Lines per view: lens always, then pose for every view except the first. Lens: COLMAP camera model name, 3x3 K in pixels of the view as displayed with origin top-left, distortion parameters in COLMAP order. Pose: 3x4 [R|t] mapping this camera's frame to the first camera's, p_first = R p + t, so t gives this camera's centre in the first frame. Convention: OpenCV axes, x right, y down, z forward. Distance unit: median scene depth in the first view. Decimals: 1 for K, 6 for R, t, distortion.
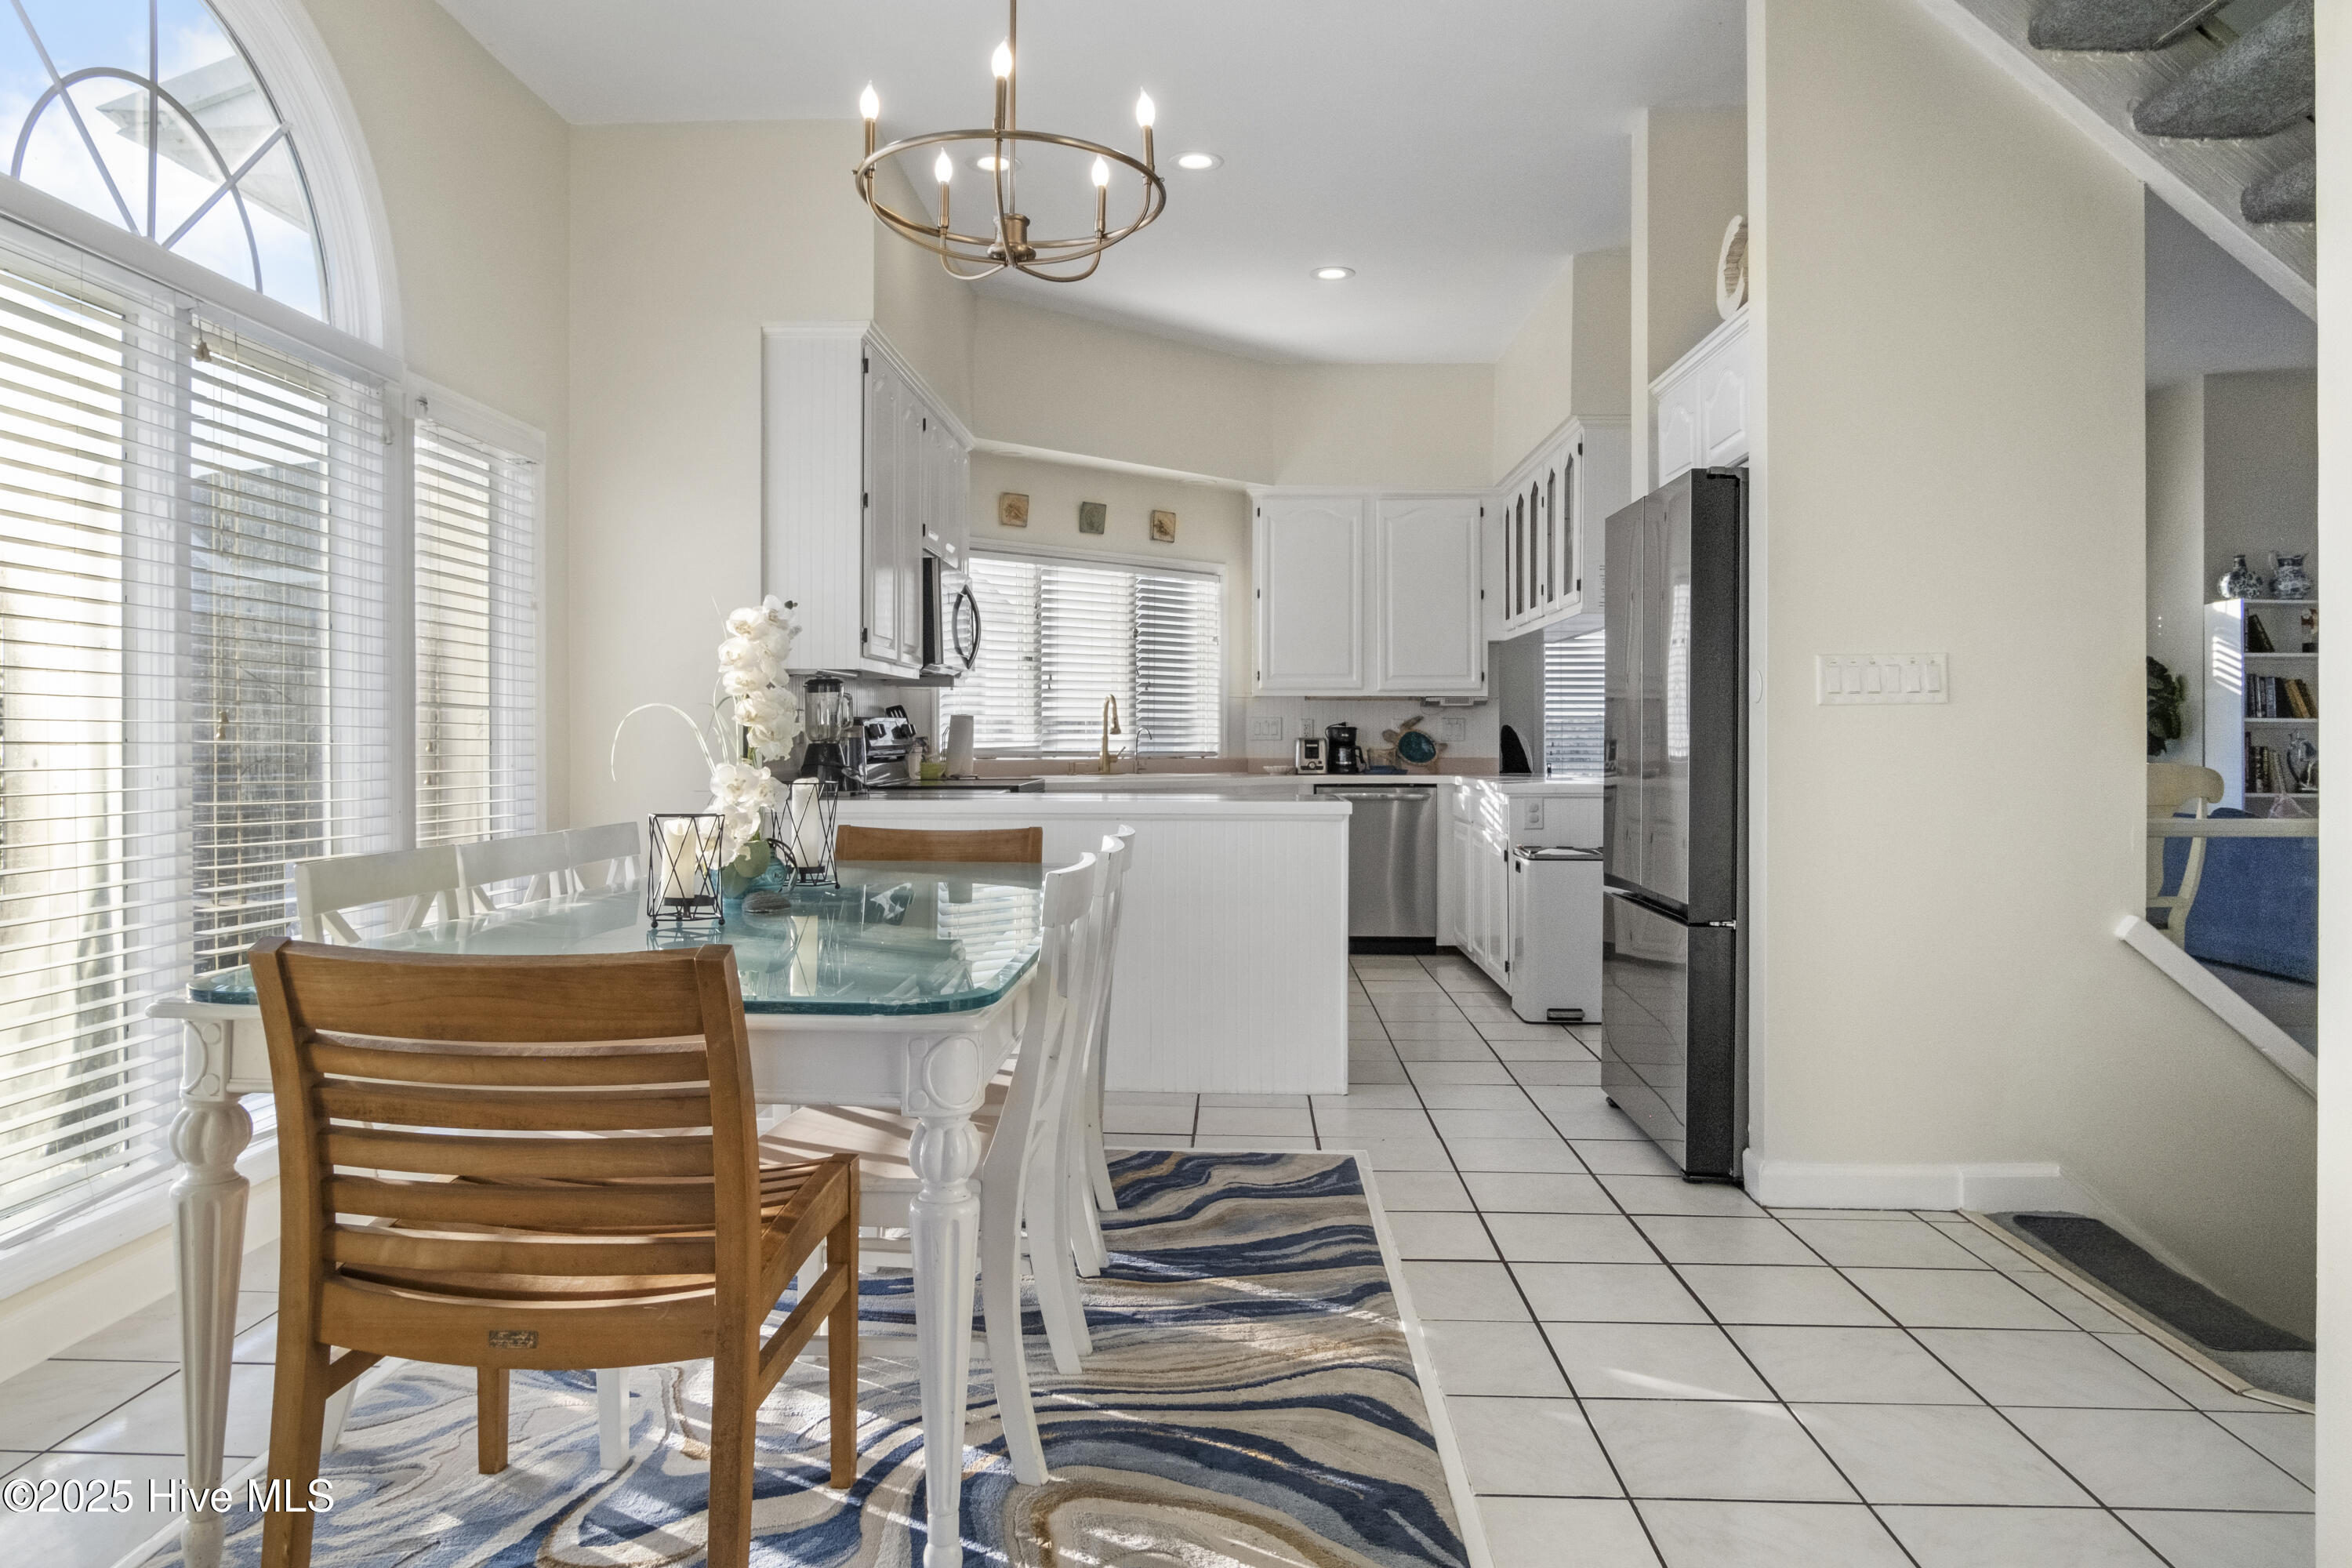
lens RADIAL K [[1530.5, 0, 1176.0], [0, 1530.5, 784.0], [0, 0, 1]] dist [0.004969, 0.003410]
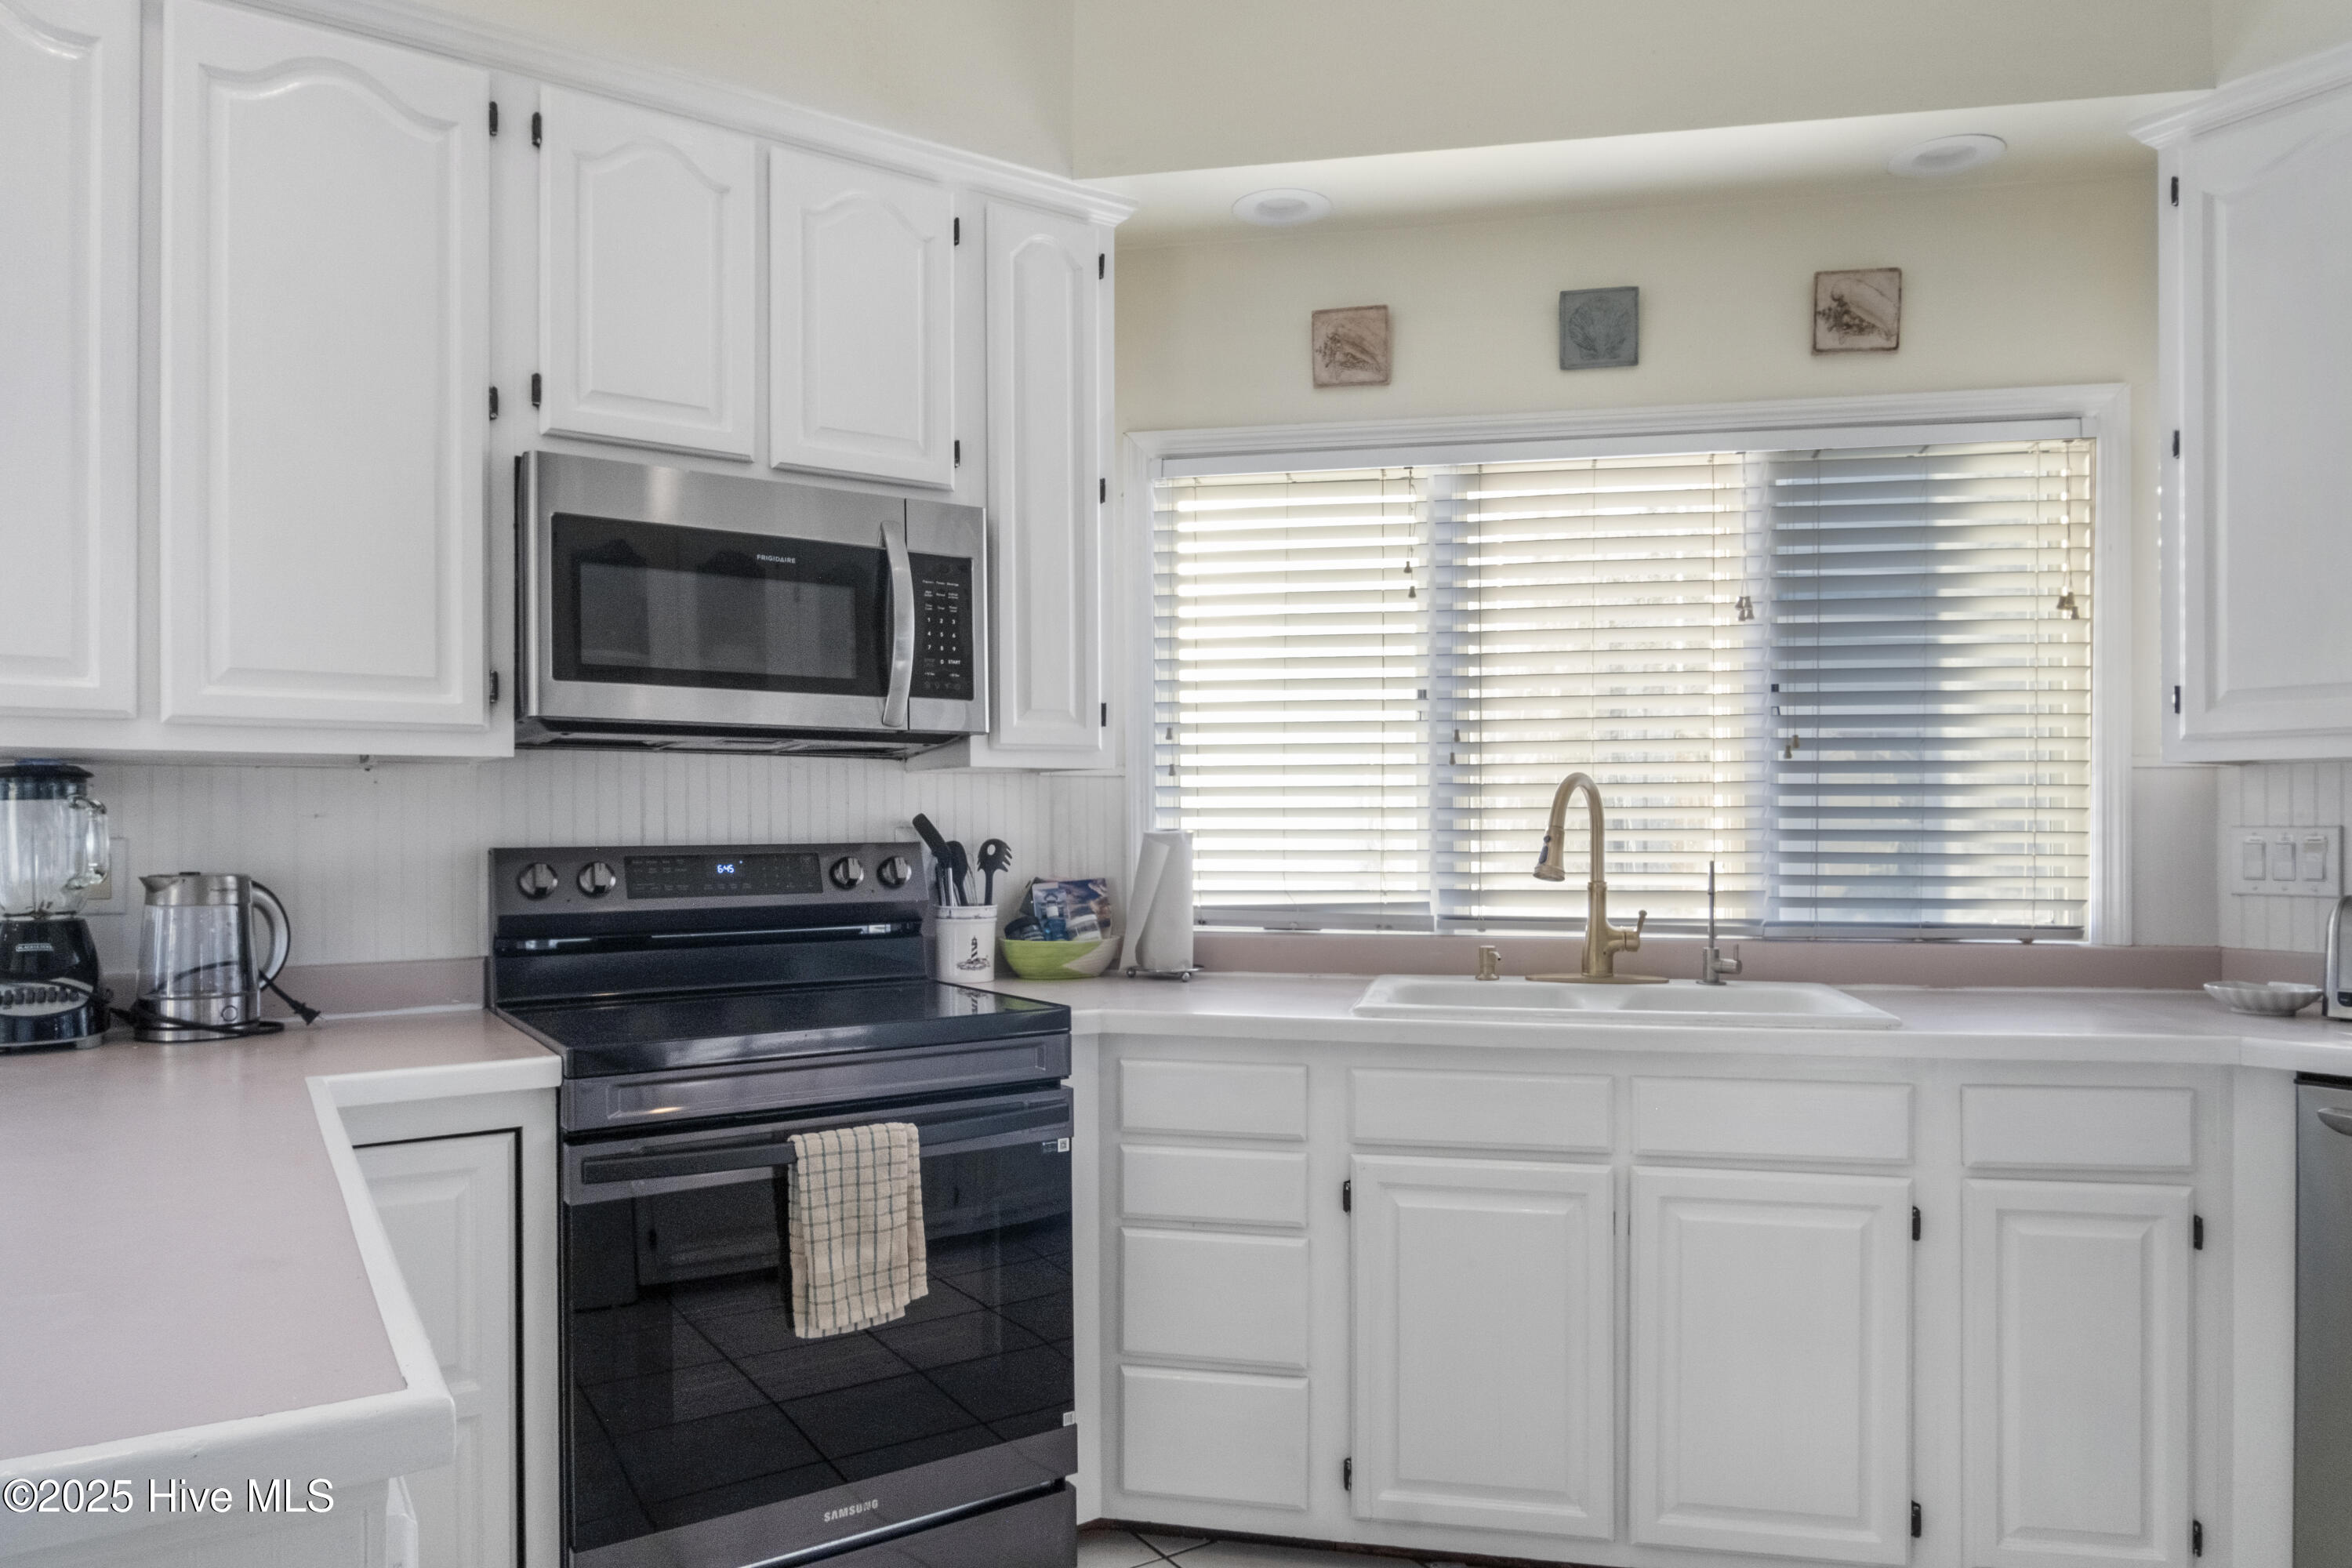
lens RADIAL K [[1530.5, 0, 1176.0], [0, 1530.5, 784.0], [0, 0, 1]] dist [0.004969, 0.003410]
pose [[0.597411, -0.005155, -0.801919, 0.187704], [-0.015601, 0.999715, -0.018049, -0.045801], [0.801784, 0.023293, 0.597160, 0.652114]]
